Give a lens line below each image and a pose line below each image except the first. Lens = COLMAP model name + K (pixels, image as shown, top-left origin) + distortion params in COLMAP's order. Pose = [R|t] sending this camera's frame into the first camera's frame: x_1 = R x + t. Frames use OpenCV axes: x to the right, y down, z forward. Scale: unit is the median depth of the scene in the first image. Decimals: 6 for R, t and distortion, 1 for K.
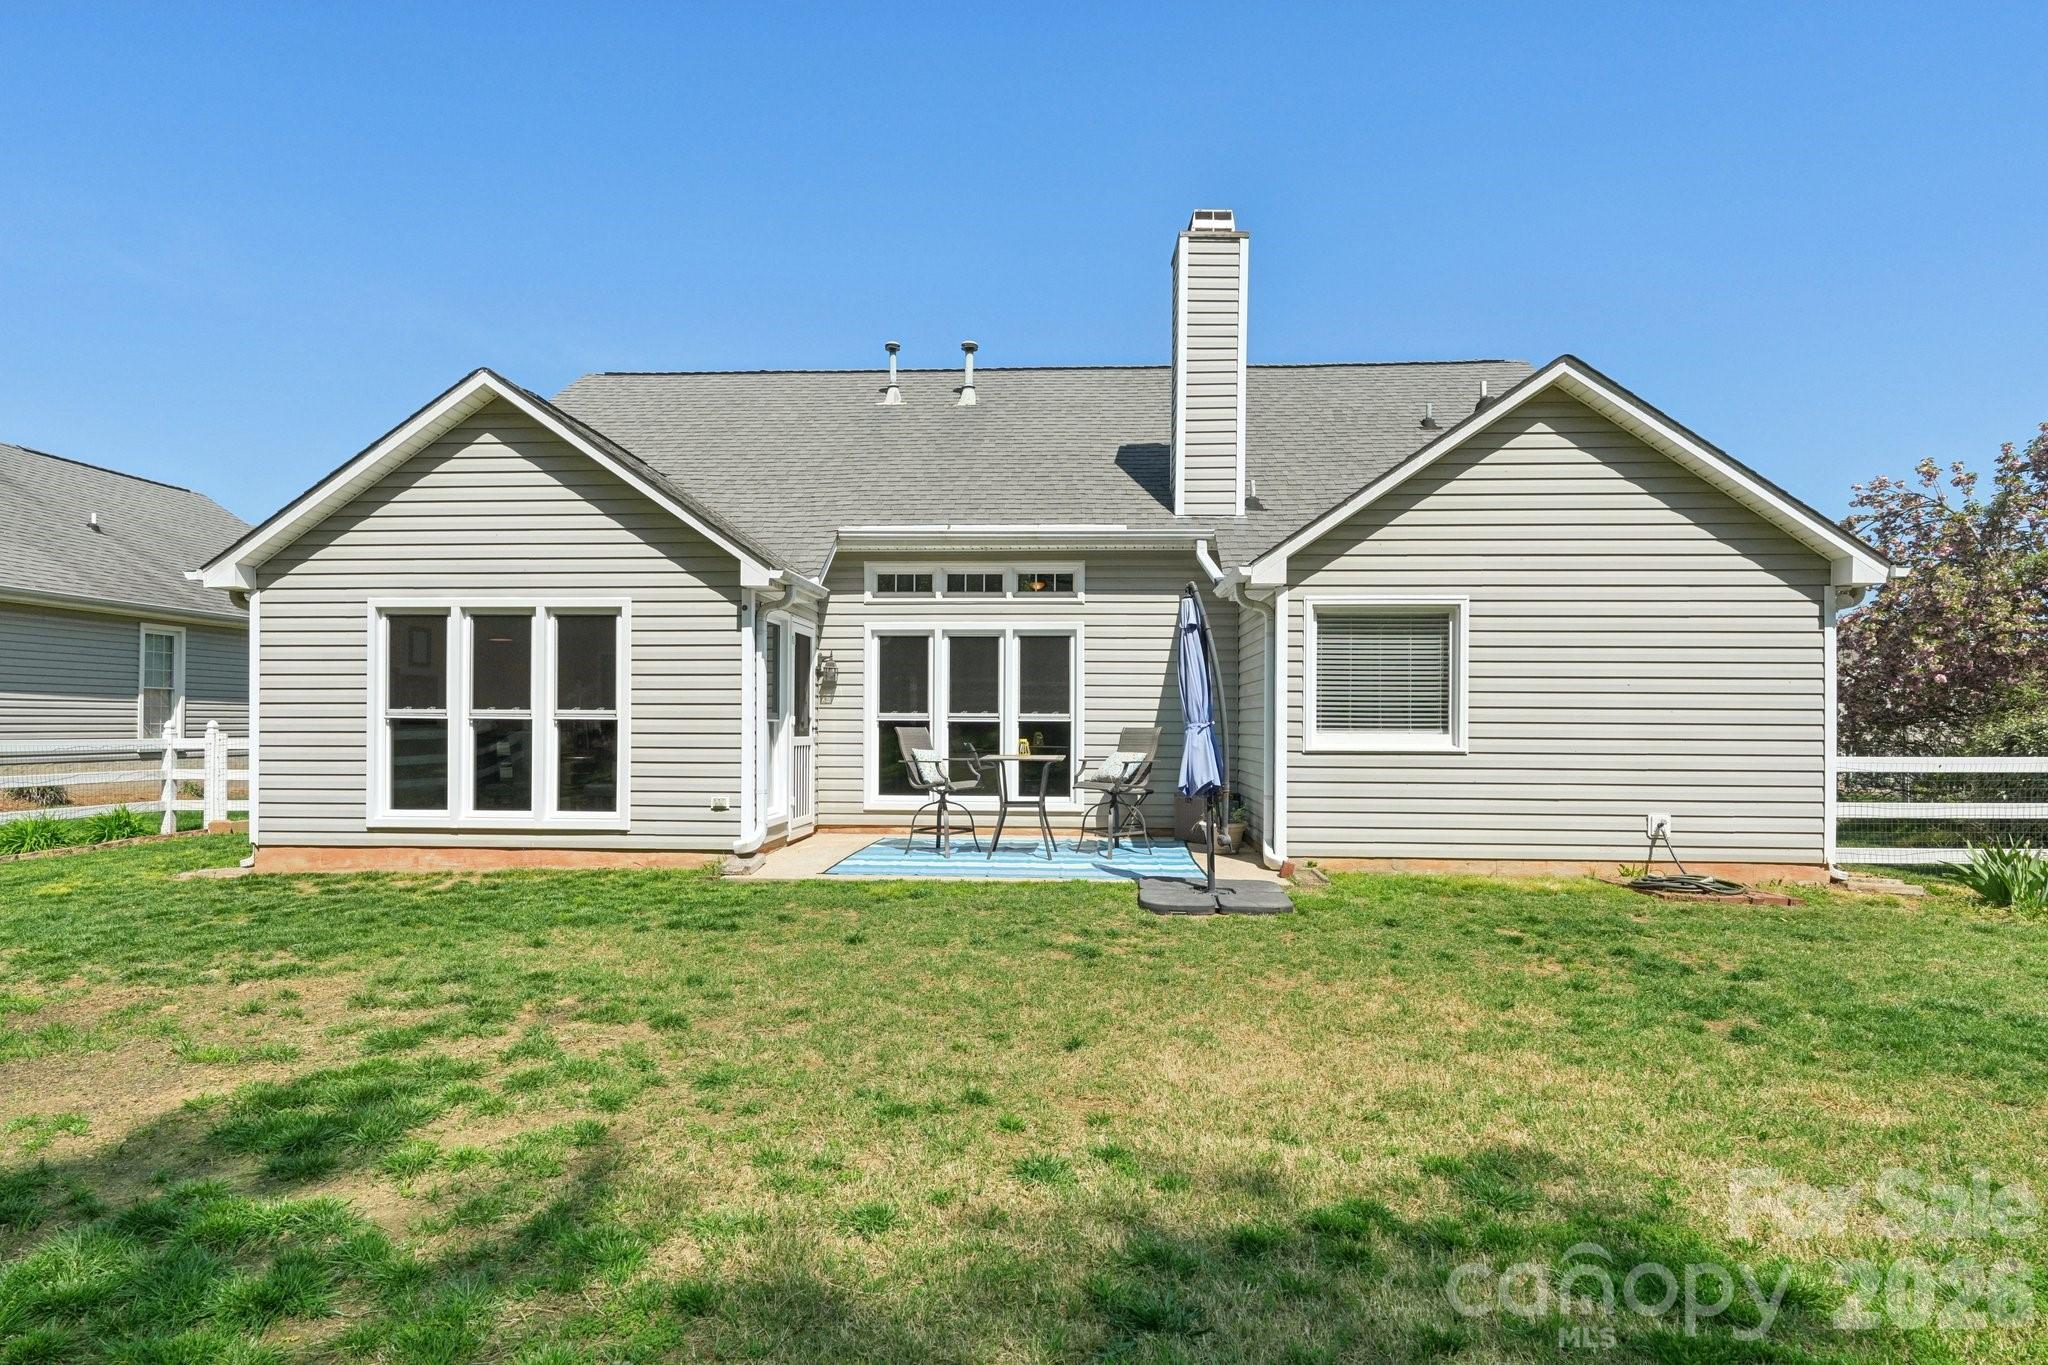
lens RADIAL K [[1077.7, 0, 986.2], [0, 1077.7, 721.0], [0, 0, 1]] dist [0.006340, -0.001905]
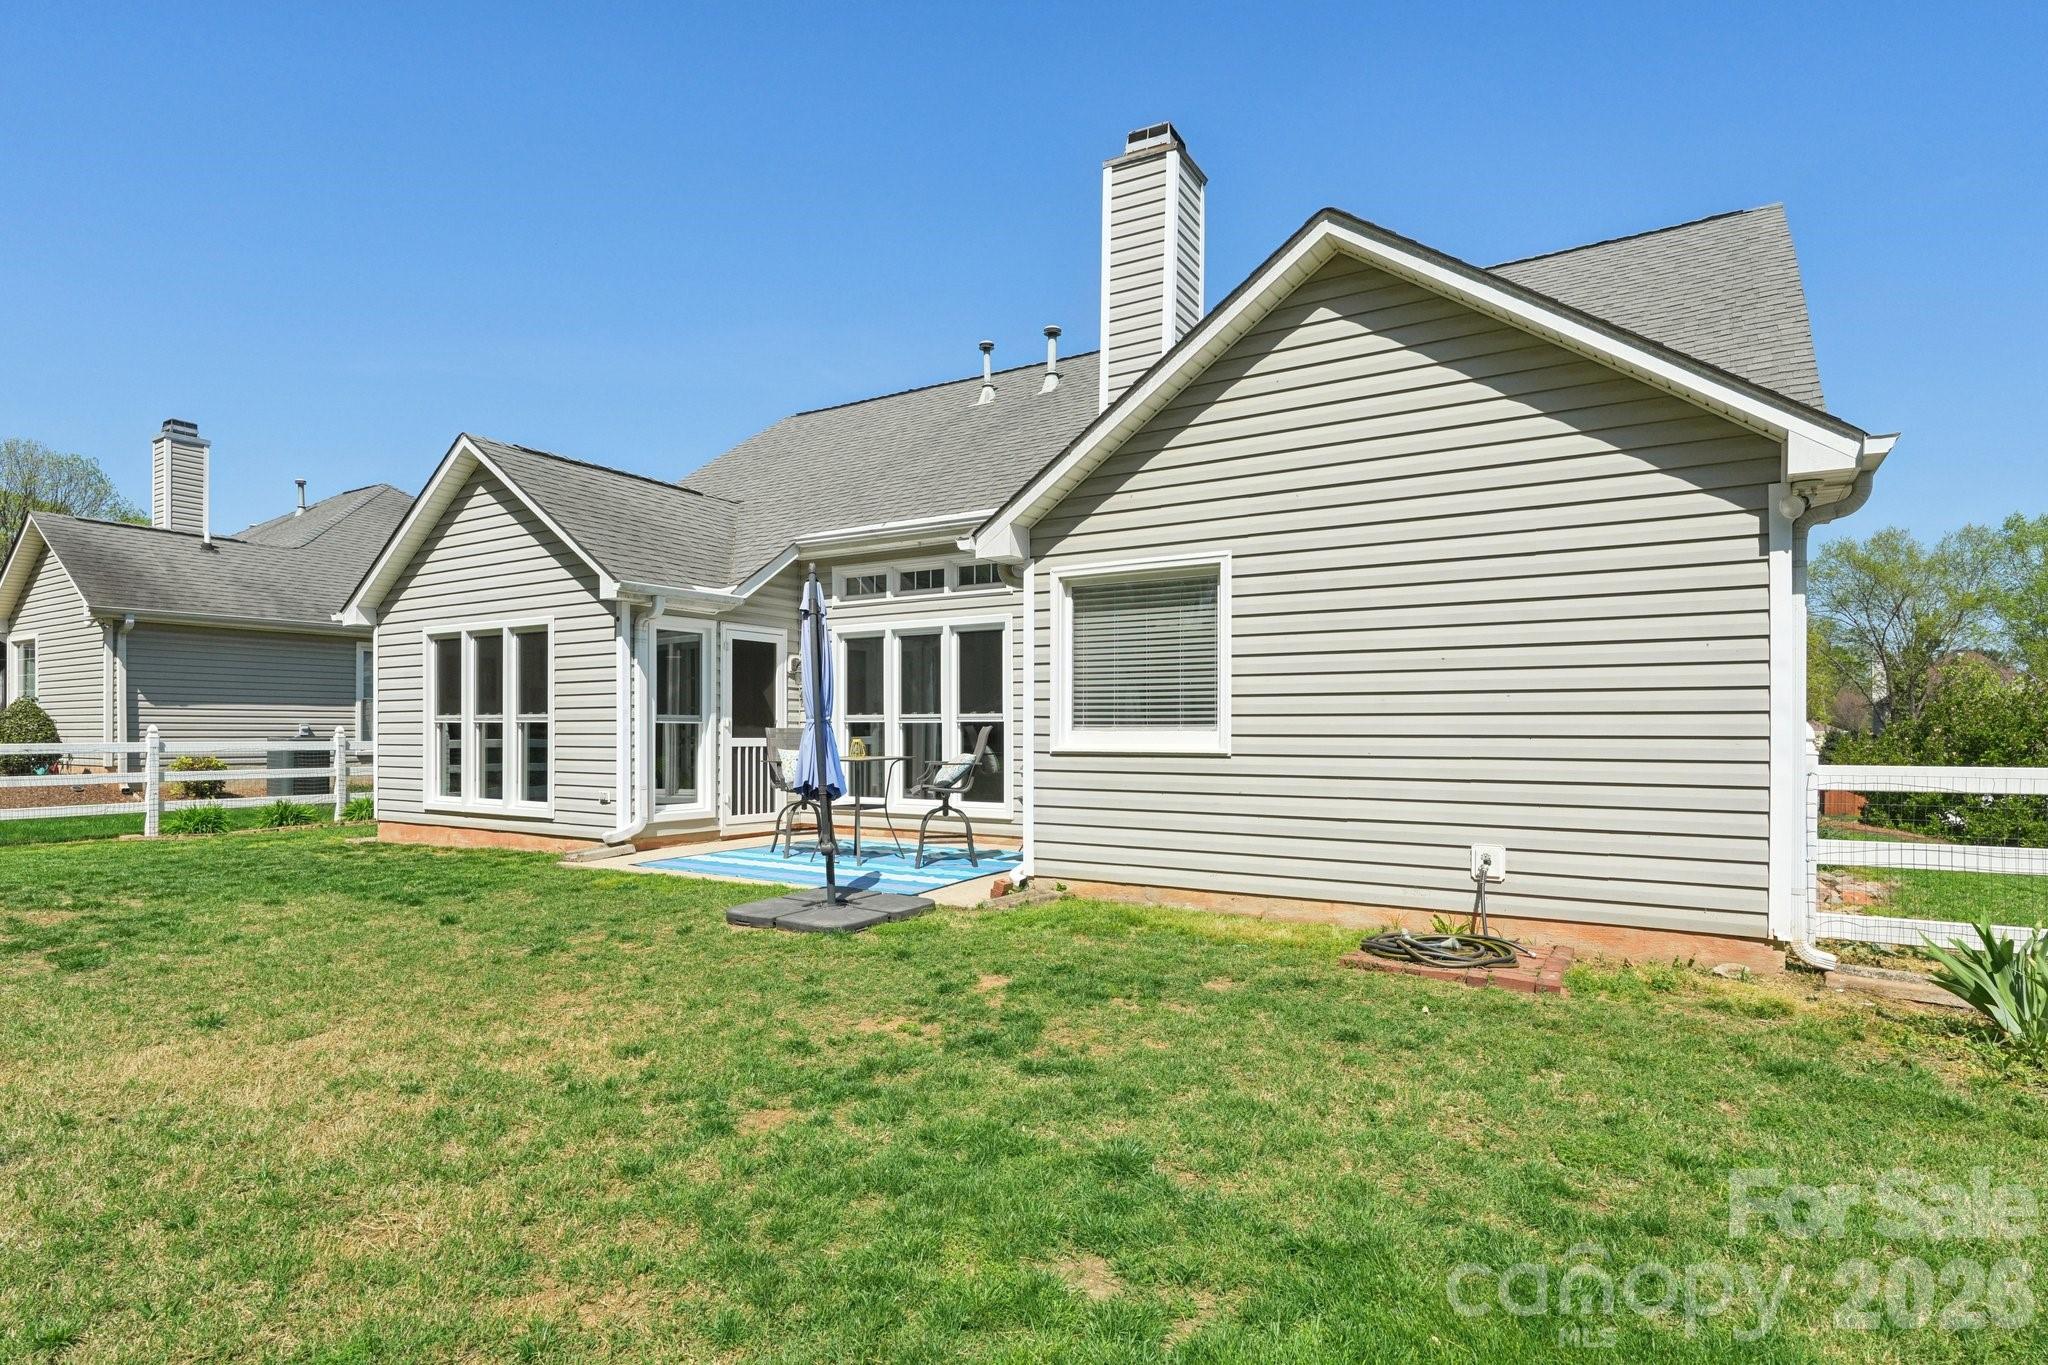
lens RADIAL K [[1077.7, 0, 1060.4], [0, 1077.7, 729.5], [0, 0, 1]] dist [0.006340, -0.001905]
pose [[0.873239, -0.005777, -0.487257, 0.692665], [0.003927, 0.999981, -0.004819, 0.014168], [0.487276, 0.002295, 0.873245, 0.261590]]
